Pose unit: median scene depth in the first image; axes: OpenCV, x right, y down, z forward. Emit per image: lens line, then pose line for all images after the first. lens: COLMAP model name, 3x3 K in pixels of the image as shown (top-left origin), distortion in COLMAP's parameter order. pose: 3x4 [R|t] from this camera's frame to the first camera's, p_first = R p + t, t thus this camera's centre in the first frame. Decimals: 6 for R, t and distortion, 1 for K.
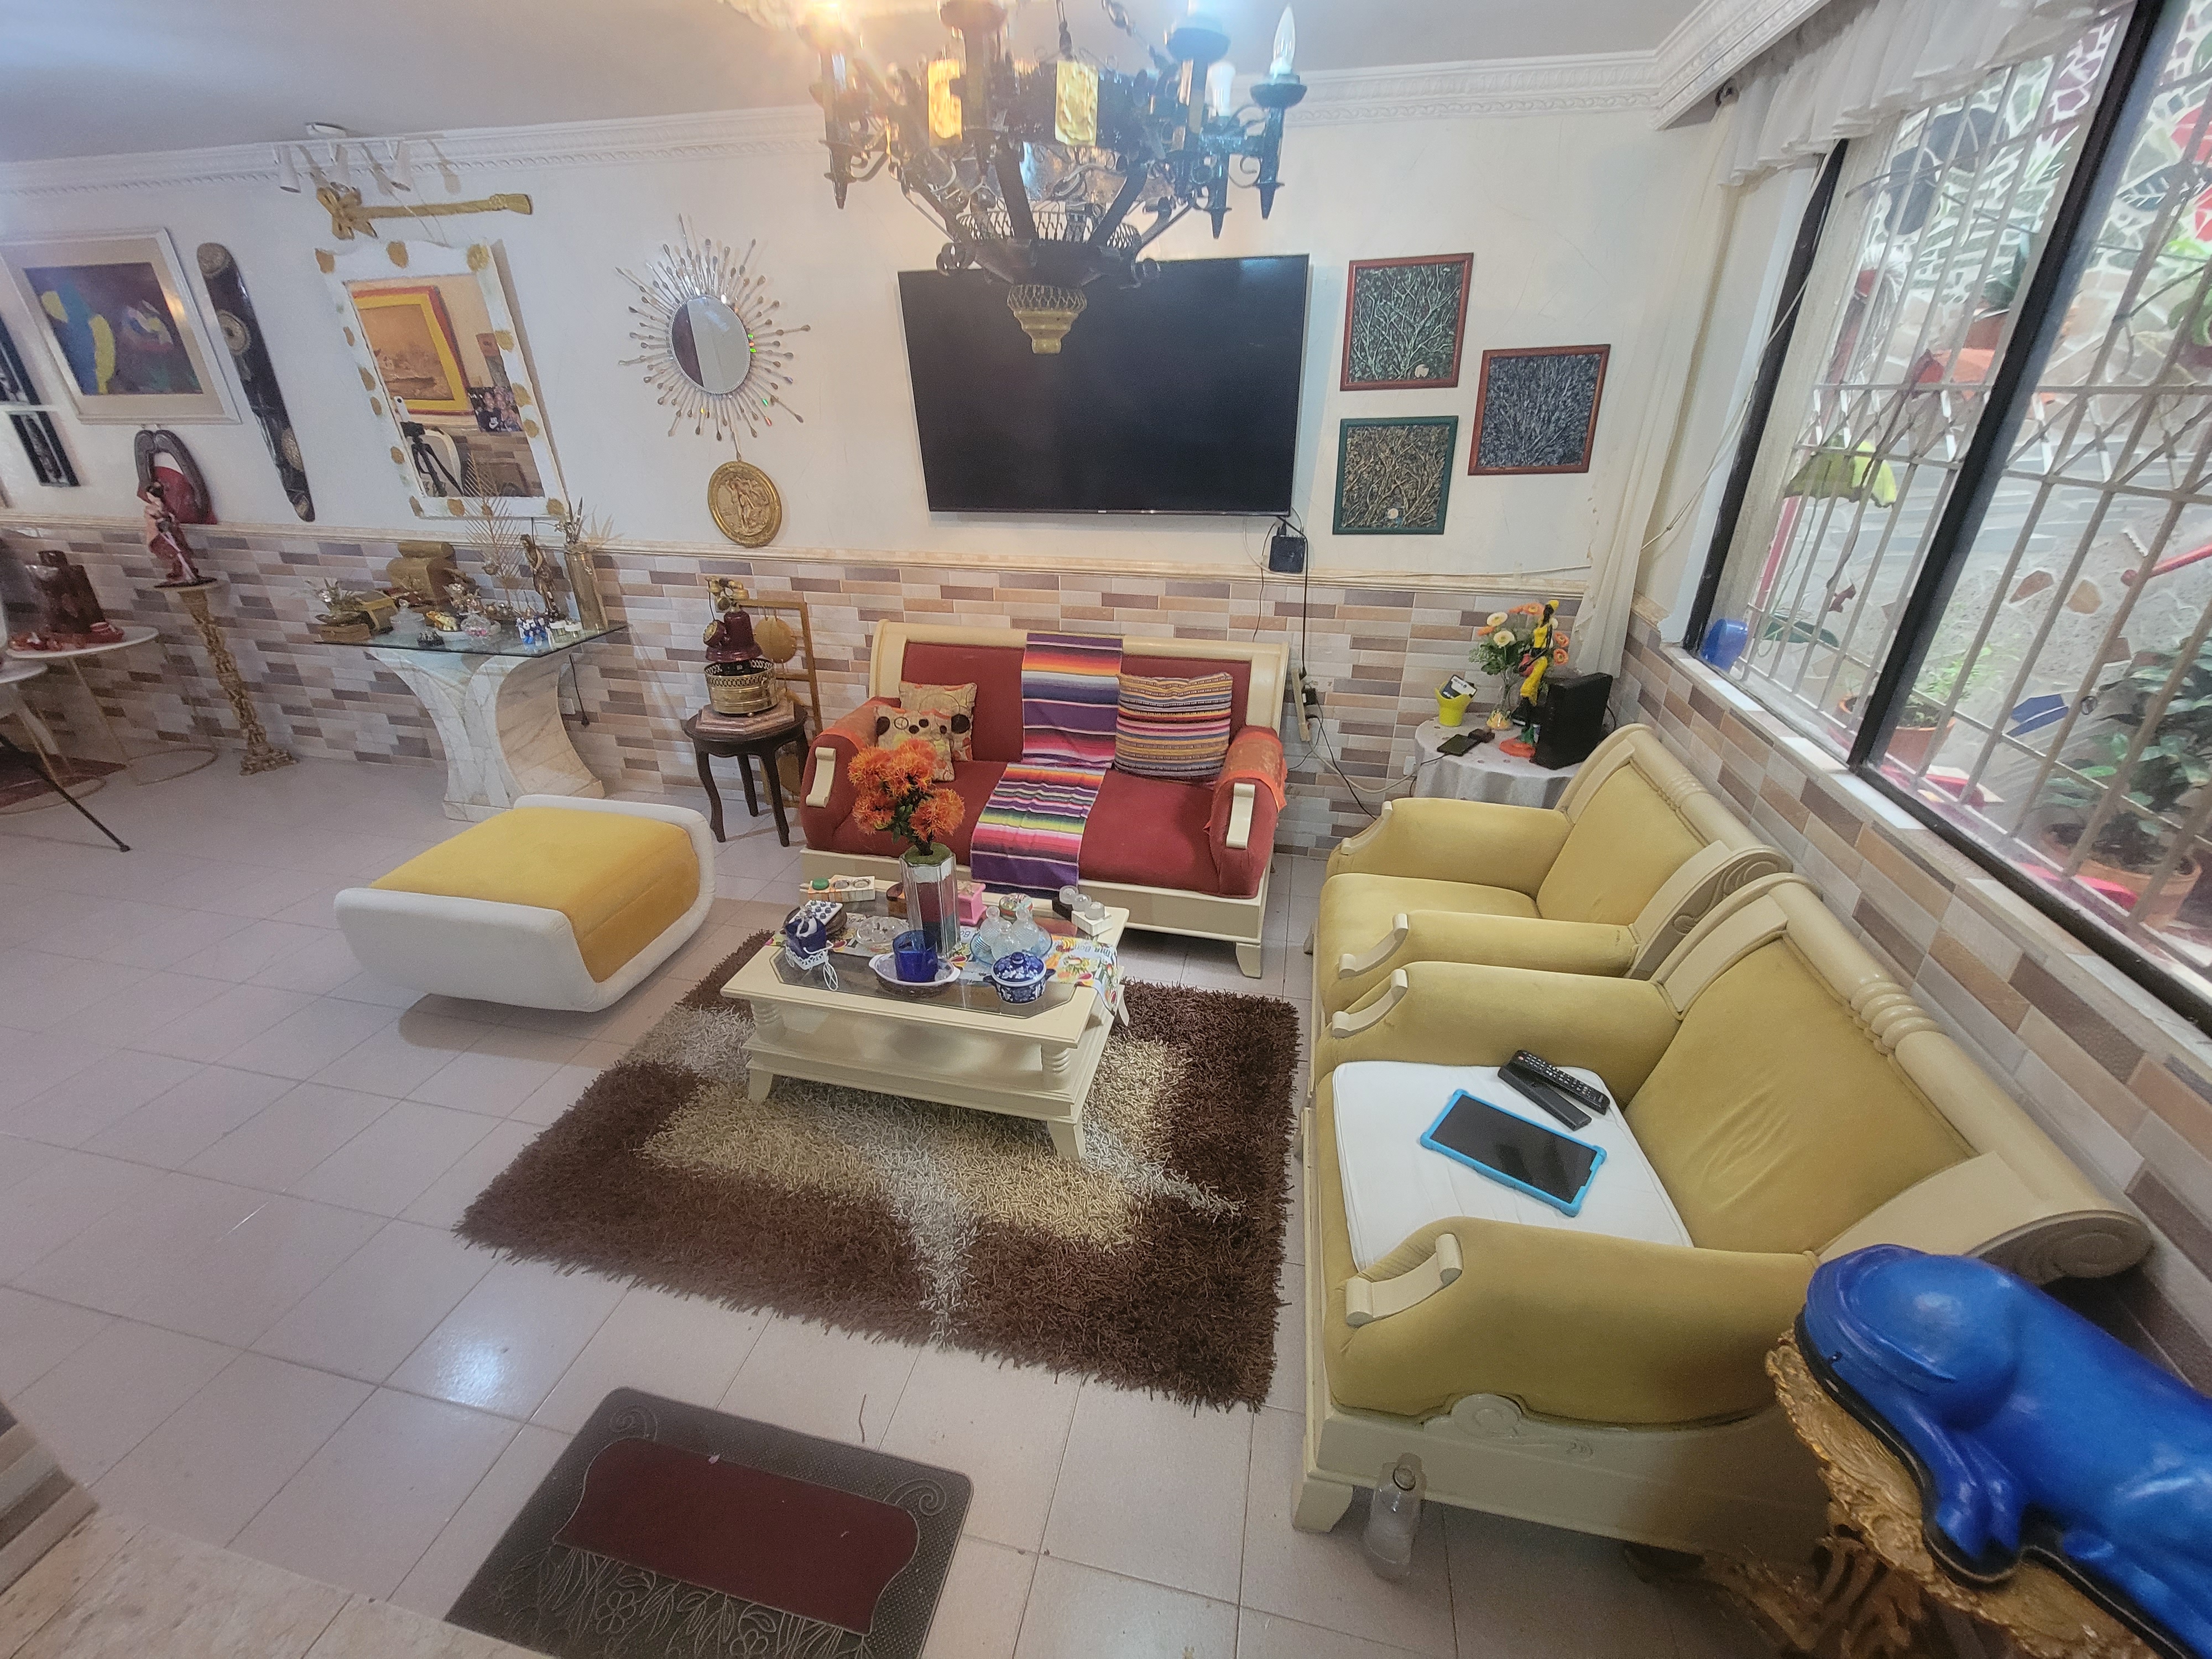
lens RADIAL K [[903.7, 0, 1106.4], [0, 903.7, 831.1], [0, 0, 1]] dist [0.002056, -0.002184]
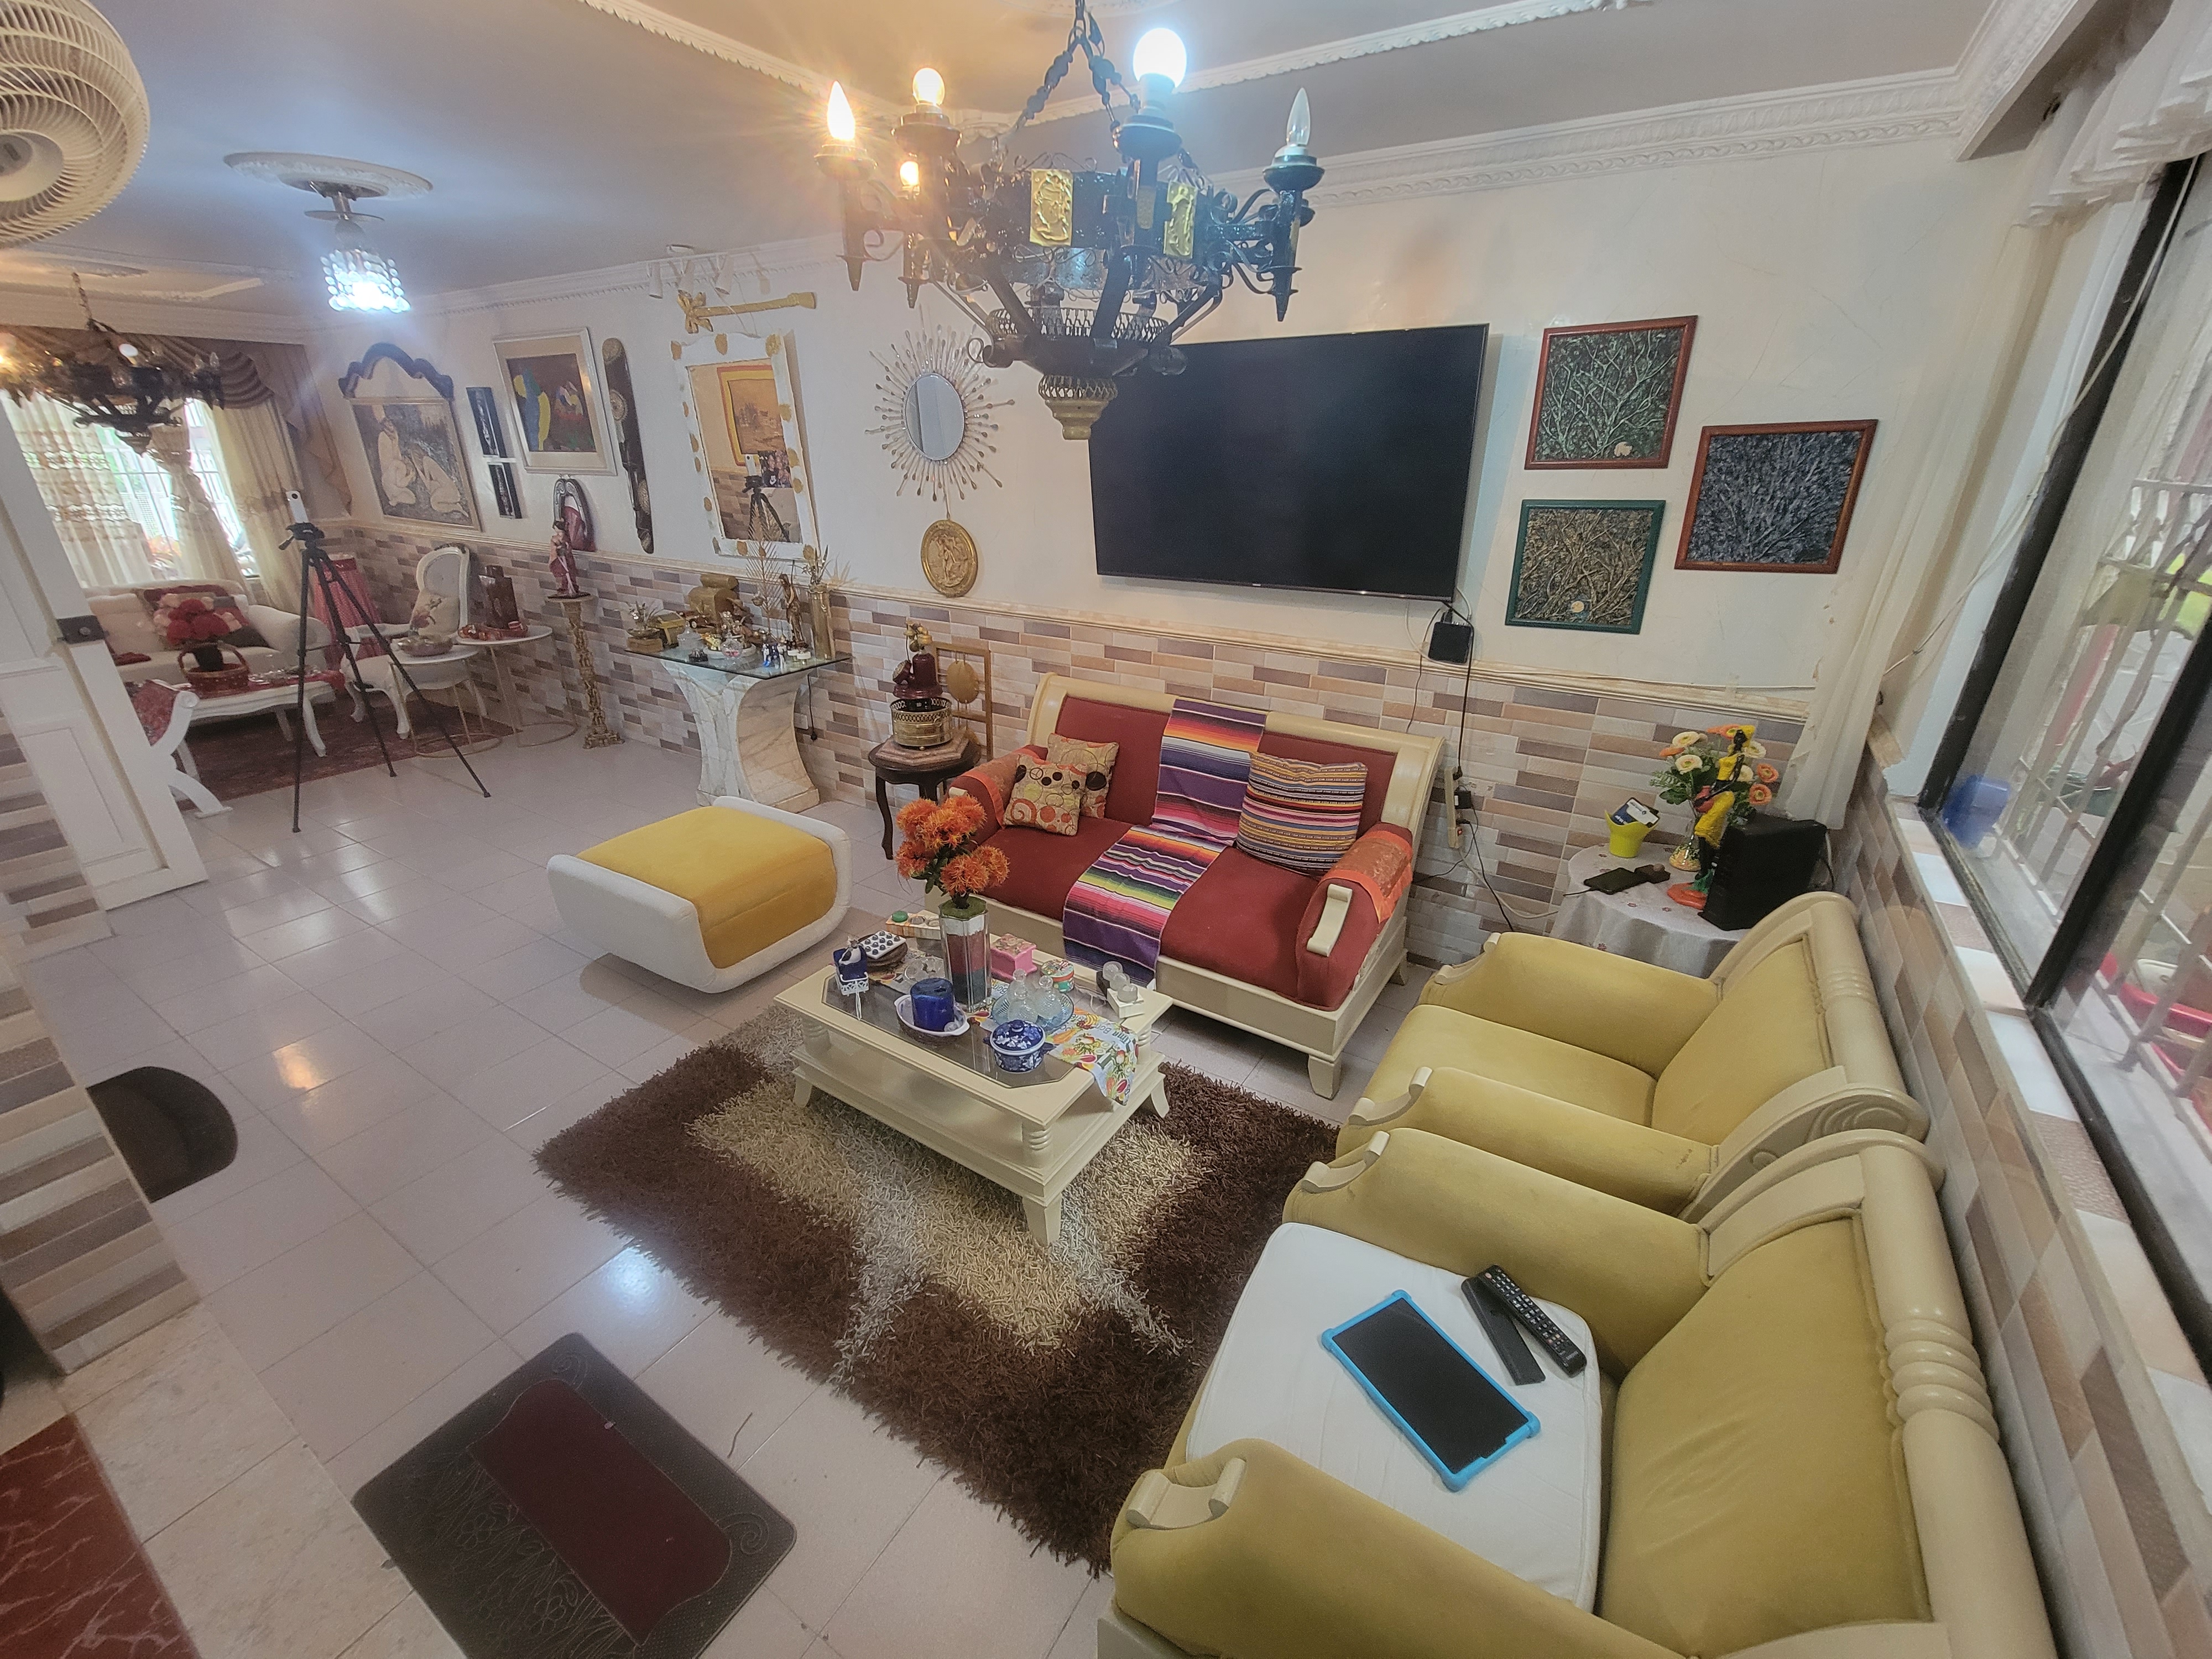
lens RADIAL K [[903.7, 0, 1107.0], [0, 903.7, 833.8], [0, 0, 1]] dist [0.002056, -0.002184]
pose [[0.940142, 0.142587, -0.309518, 0.212010], [-0.156966, 0.987361, -0.021921, -0.048629], [0.302480, 0.069193, 0.950641, 0.051190]]
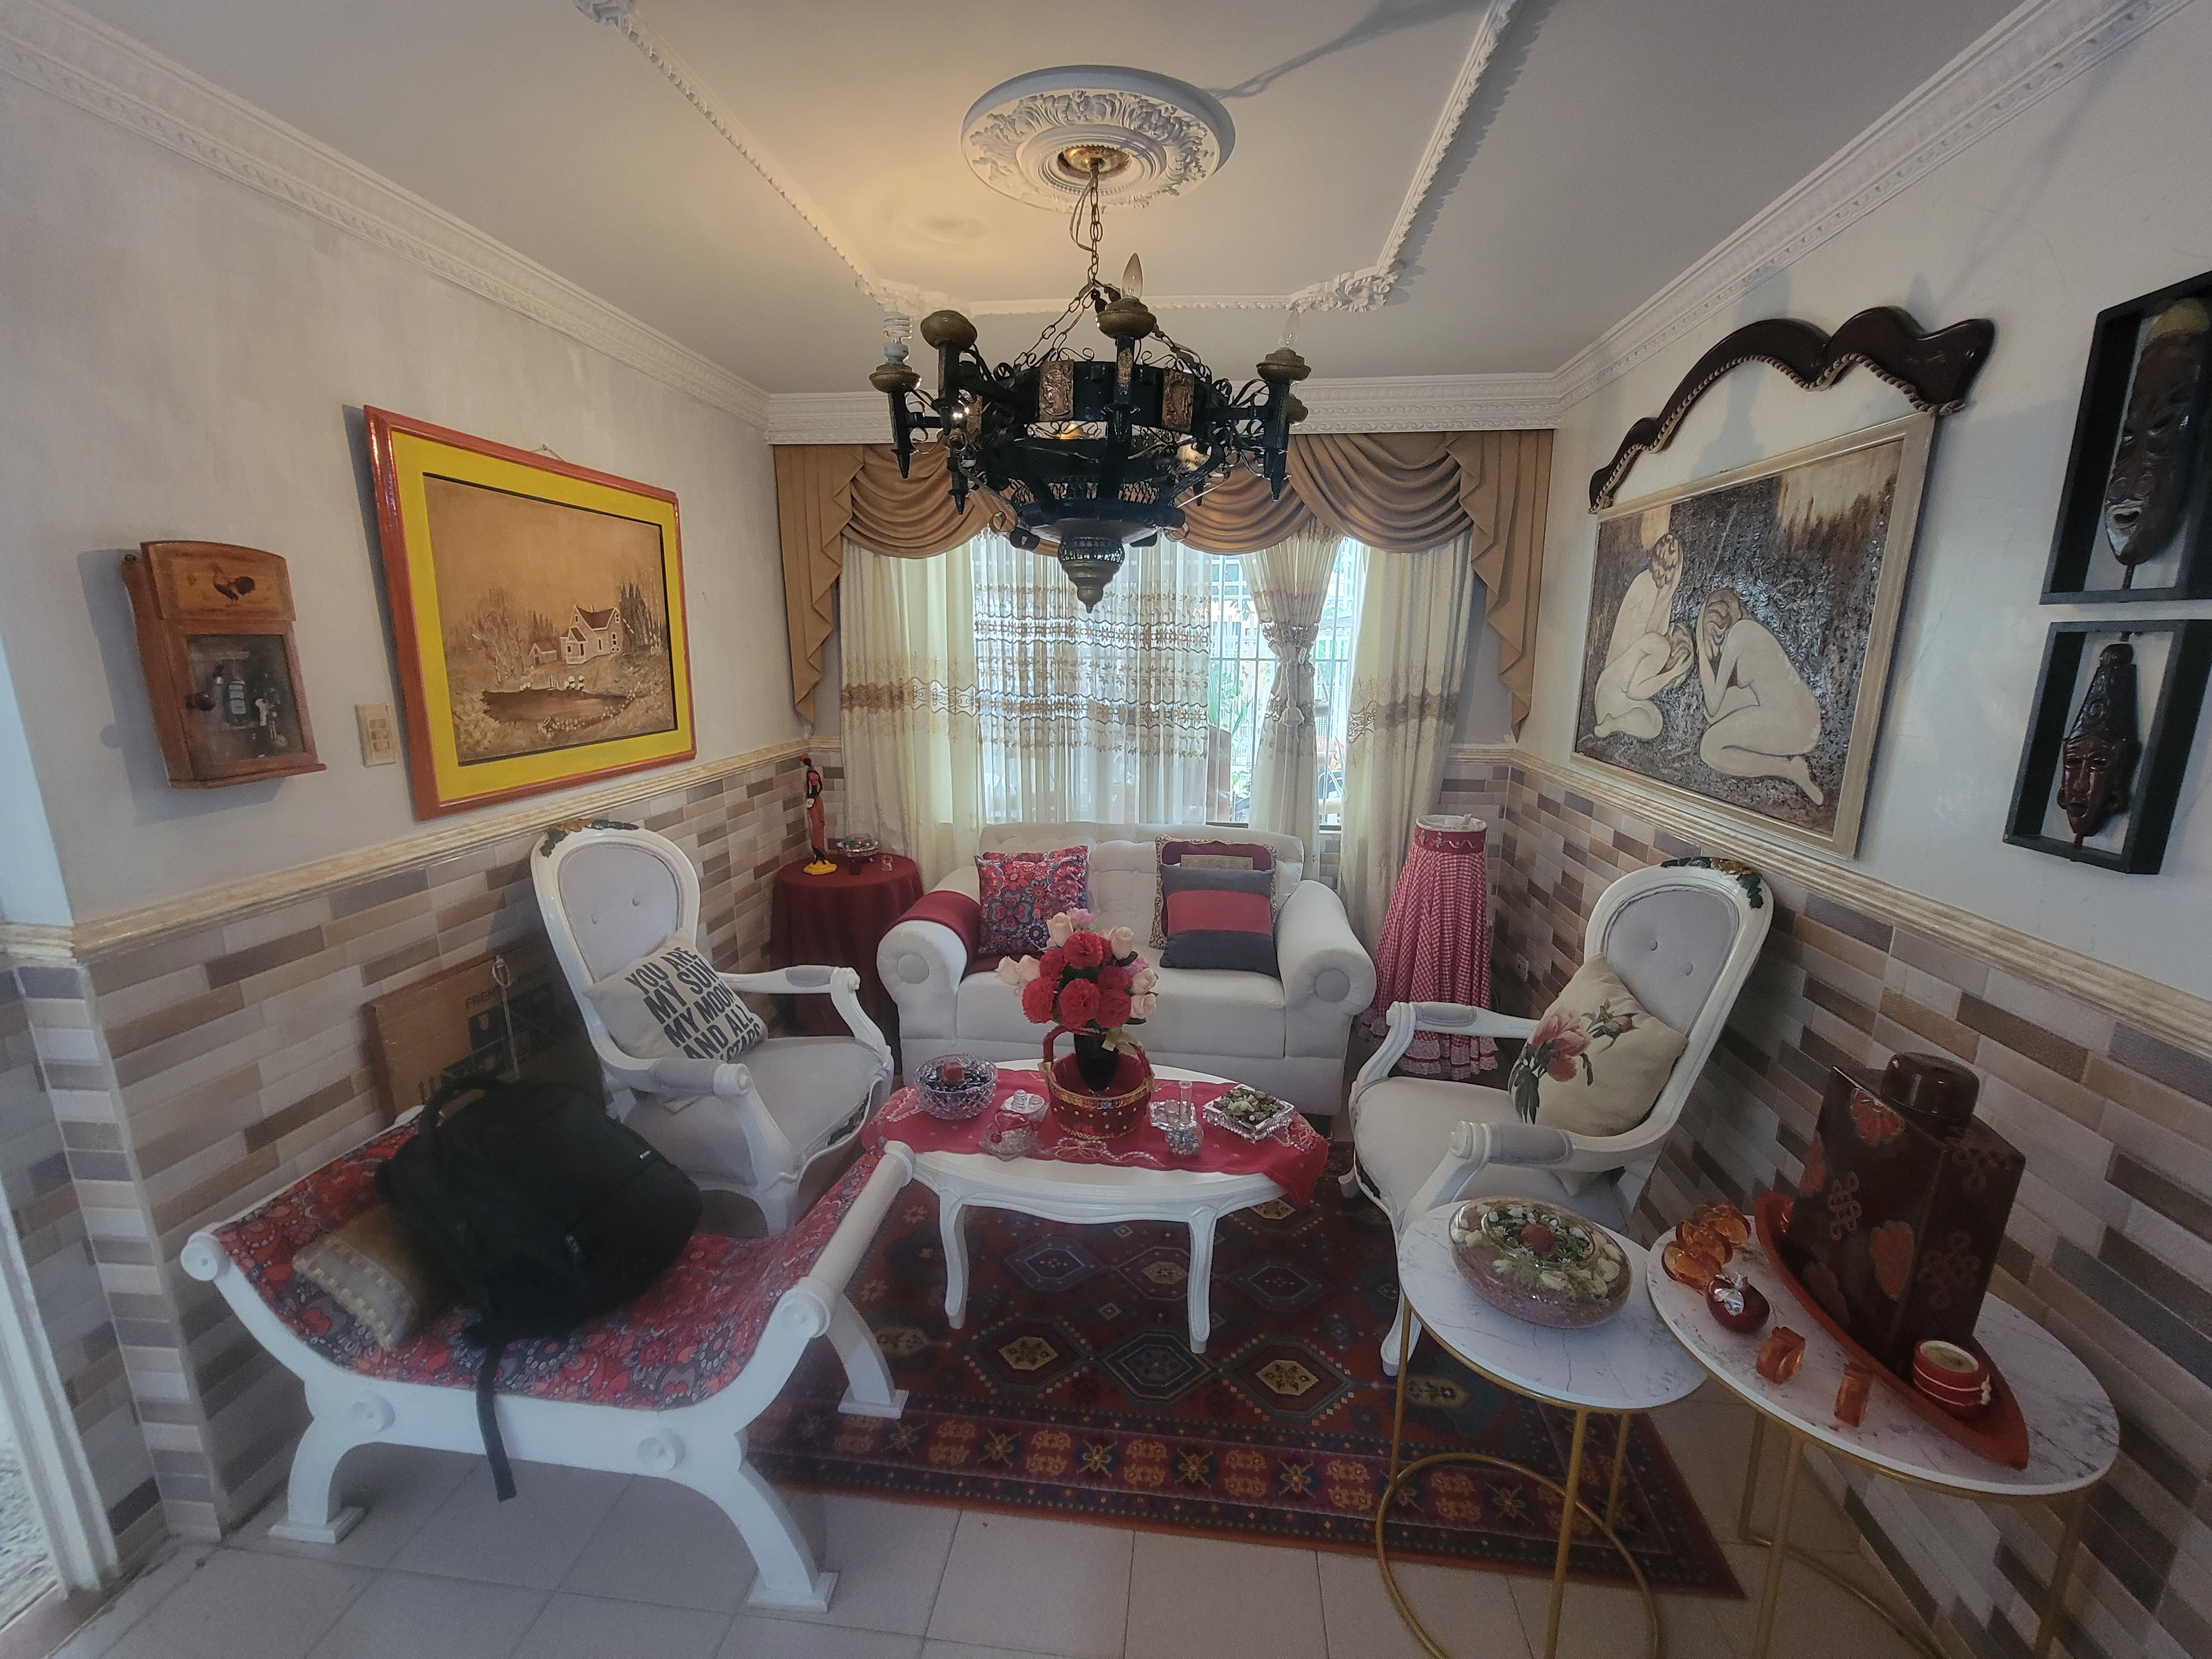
lens RADIAL K [[903.7, 0, 1100.2], [0, 903.7, 840.3], [0, 0, 1]] dist [0.002056, -0.002184]
pose [[0.095318, 0.210844, -0.972861, -1.126695], [-0.439446, 0.885837, 0.148928, -0.379214], [0.893197, 0.413325, 0.177090, 0.853653]]
